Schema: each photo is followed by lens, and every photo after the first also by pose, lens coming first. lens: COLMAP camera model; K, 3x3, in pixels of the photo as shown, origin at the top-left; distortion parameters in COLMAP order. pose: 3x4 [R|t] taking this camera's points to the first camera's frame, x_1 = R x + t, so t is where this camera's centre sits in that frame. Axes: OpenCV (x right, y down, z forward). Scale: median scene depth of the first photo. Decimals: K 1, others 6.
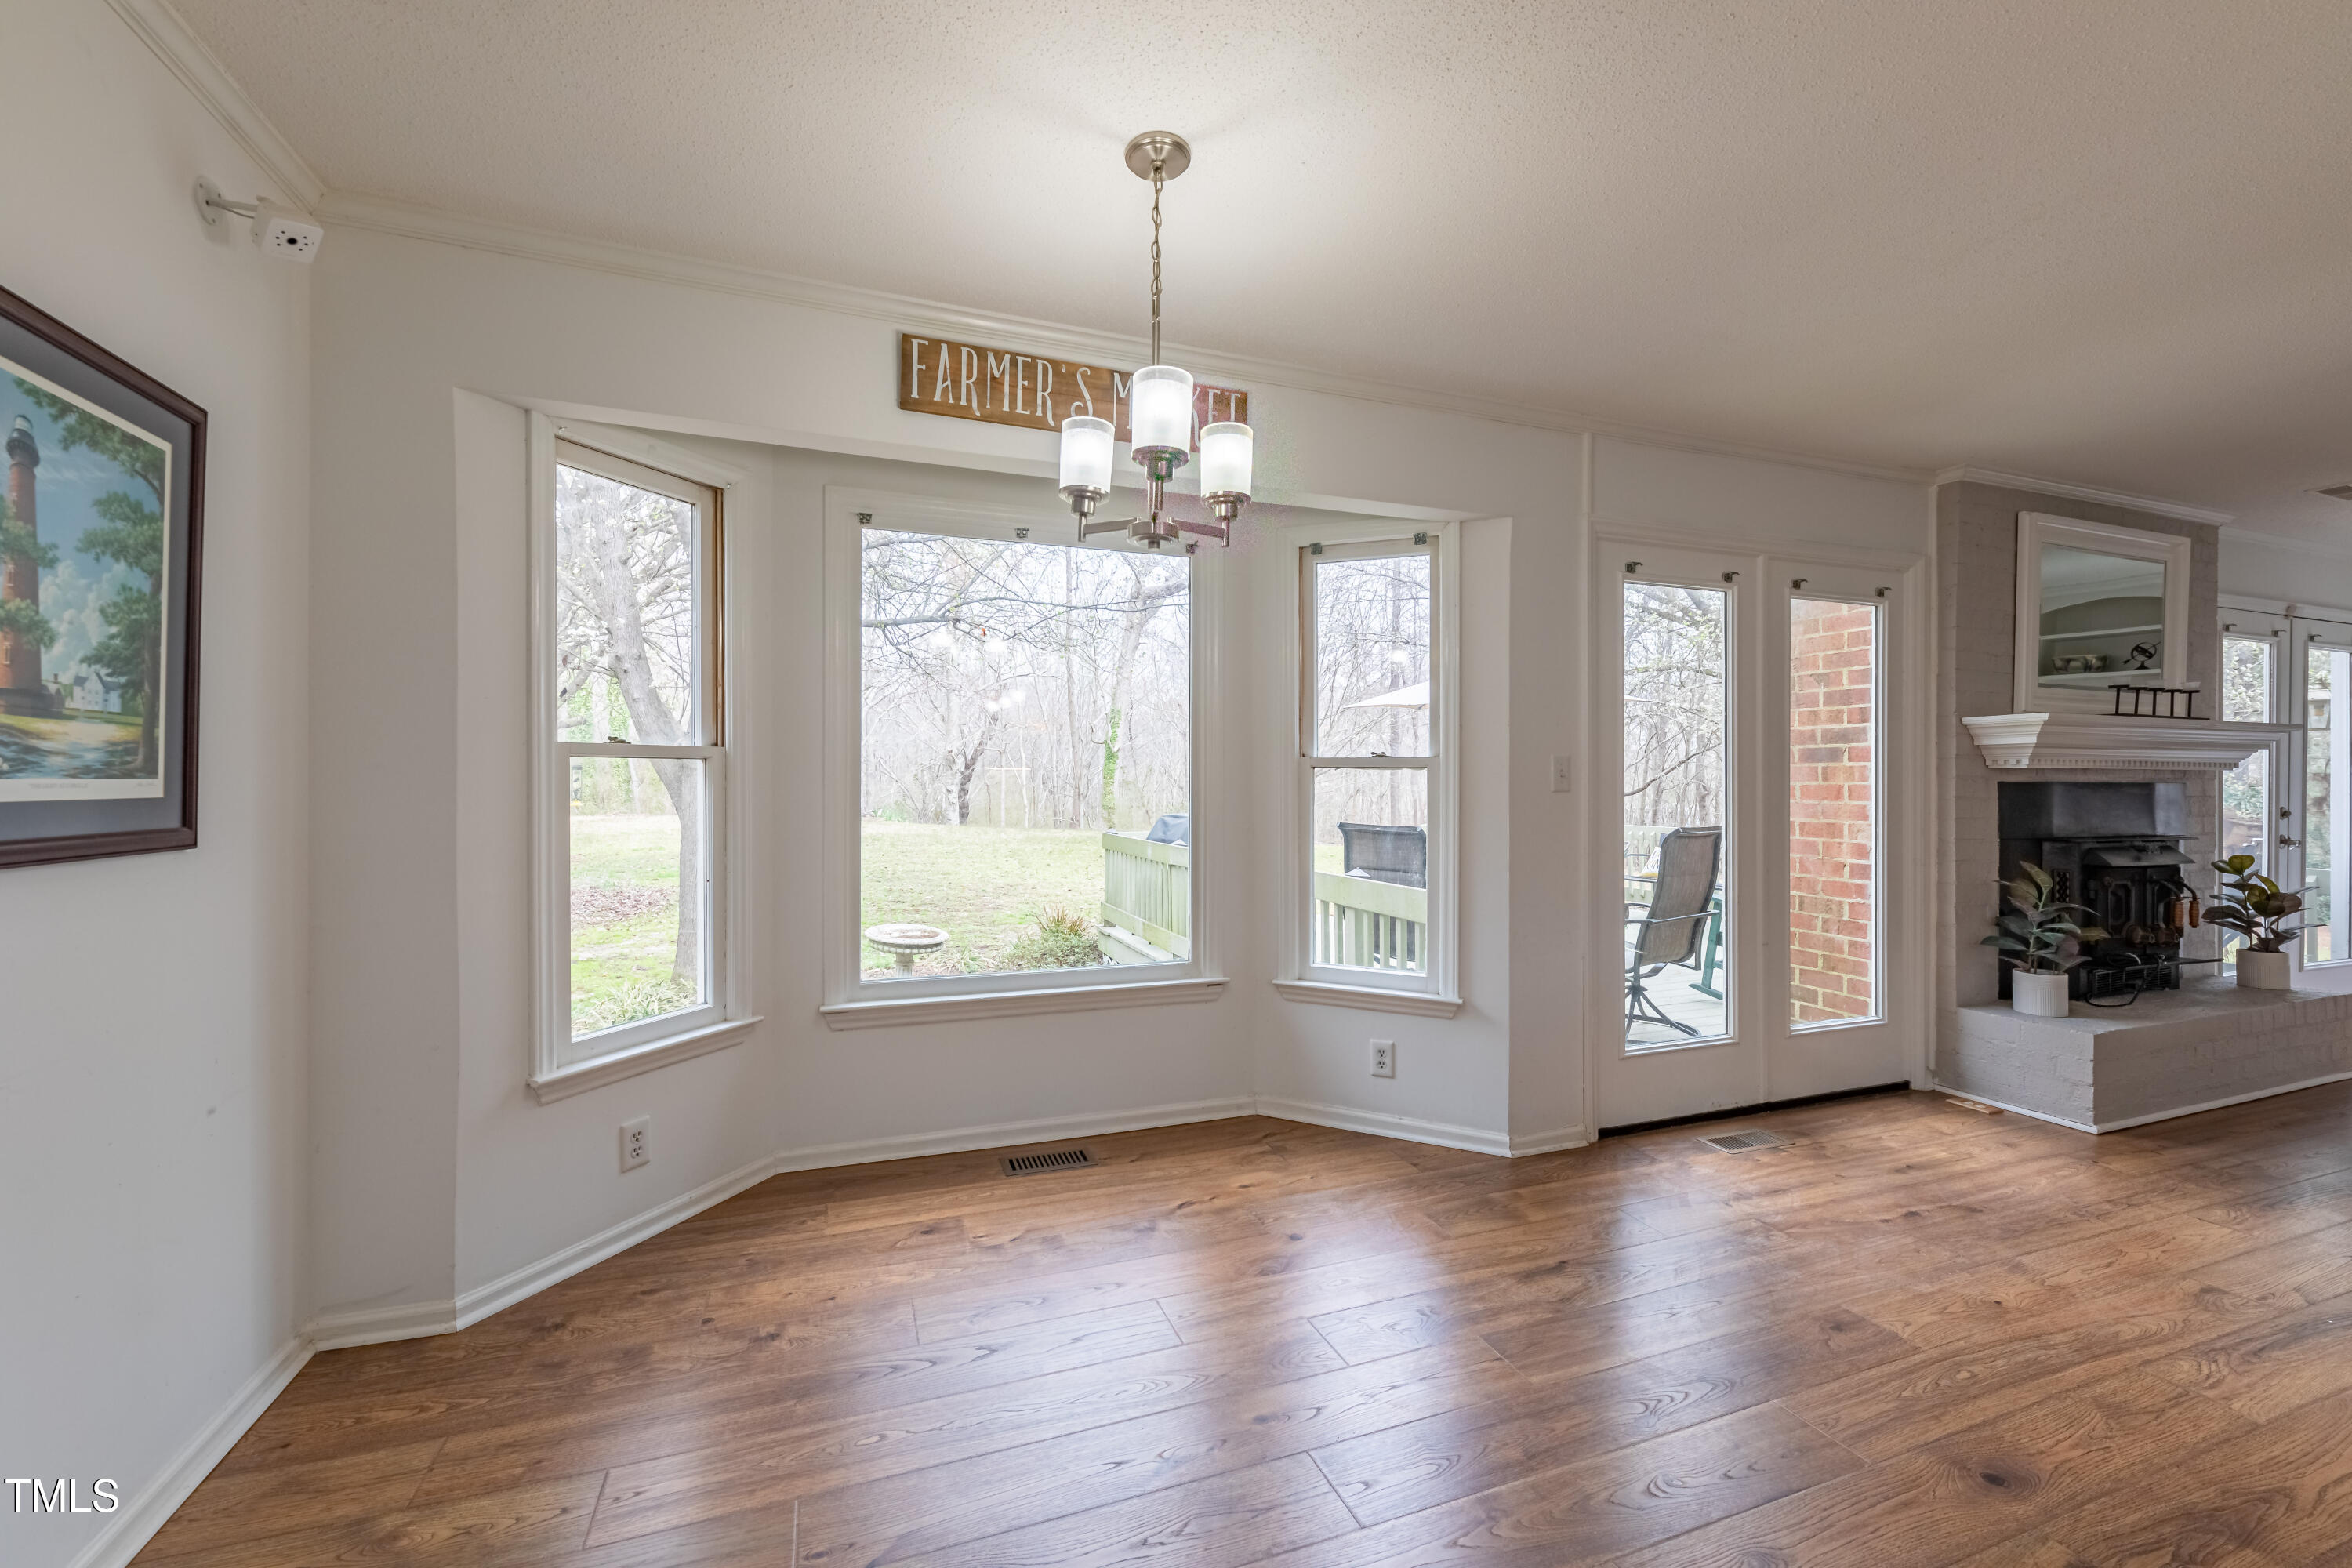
lens RADIAL K [[945.2, 0, 1171.3], [0, 945.2, 783.2], [0, 0, 1]] dist [0.004256, -0.002005]
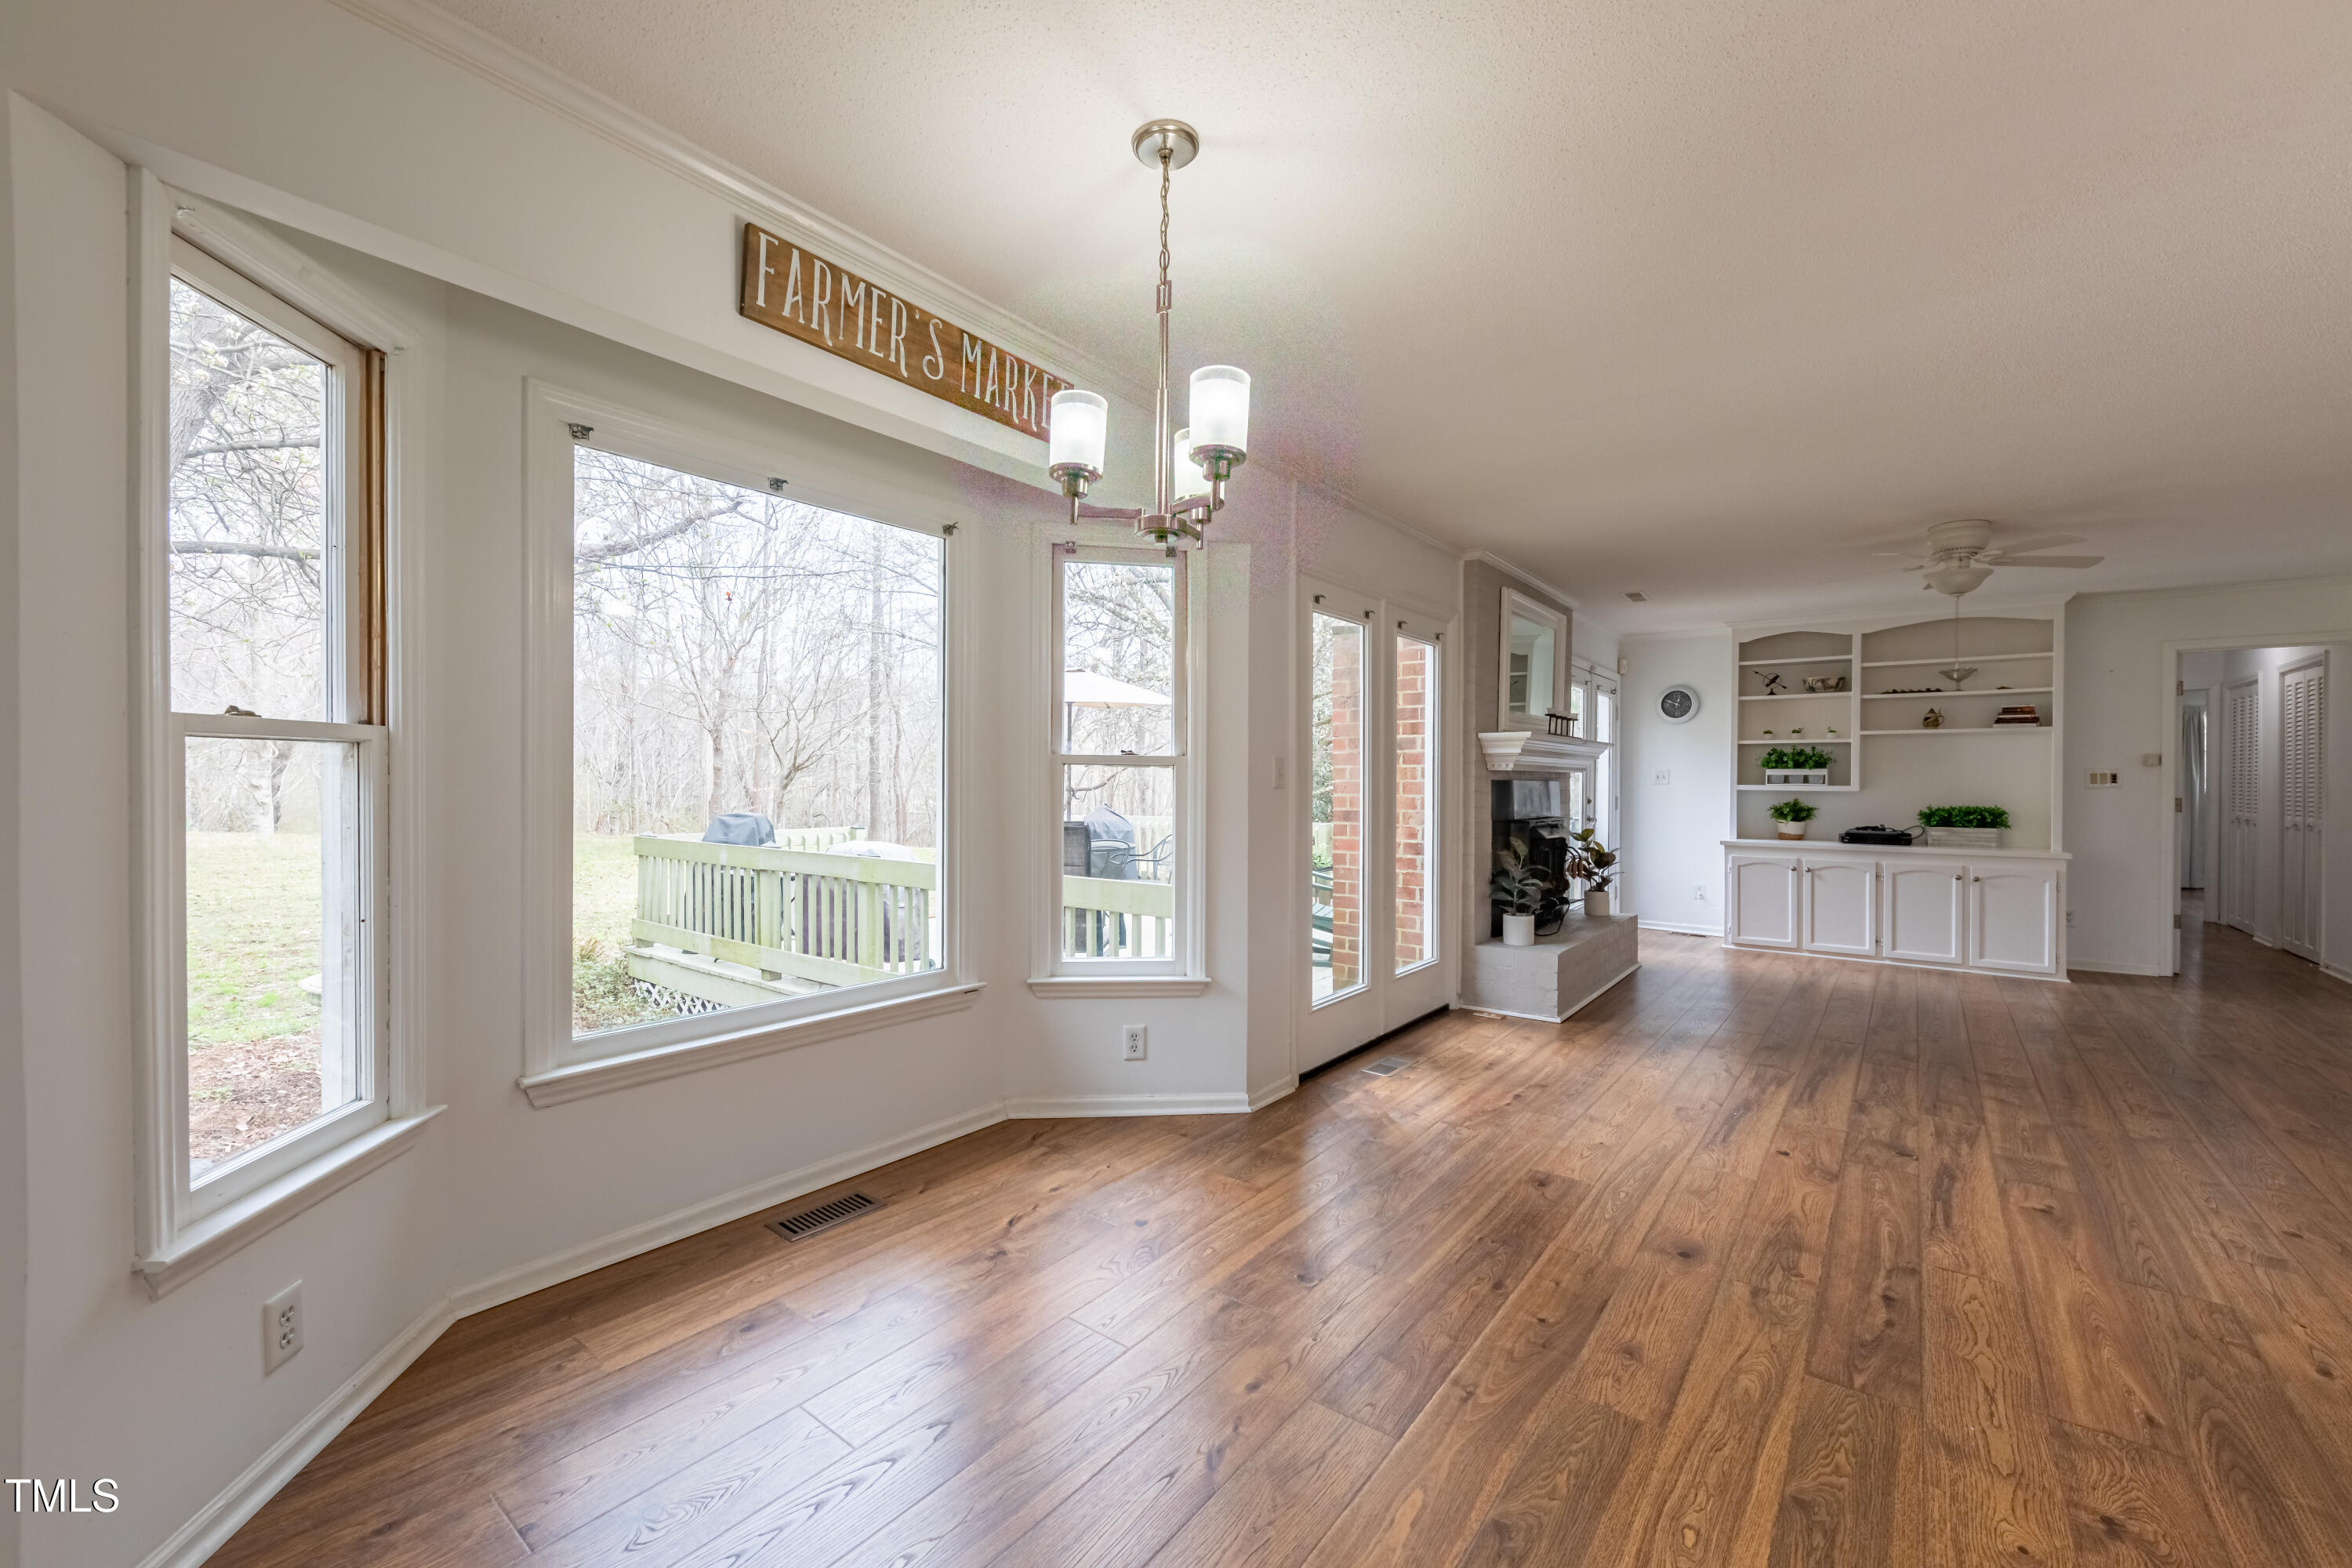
lens RADIAL K [[945.2, 0, 1175.4], [0, 945.2, 781.9], [0, 0, 1]] dist [0.004256, -0.002005]
pose [[0.847880, 0.001598, 0.530186, -0.314876], [-0.003676, 0.999989, 0.002866, -0.001114], [-0.530176, -0.004379, 0.847877, 0.093319]]
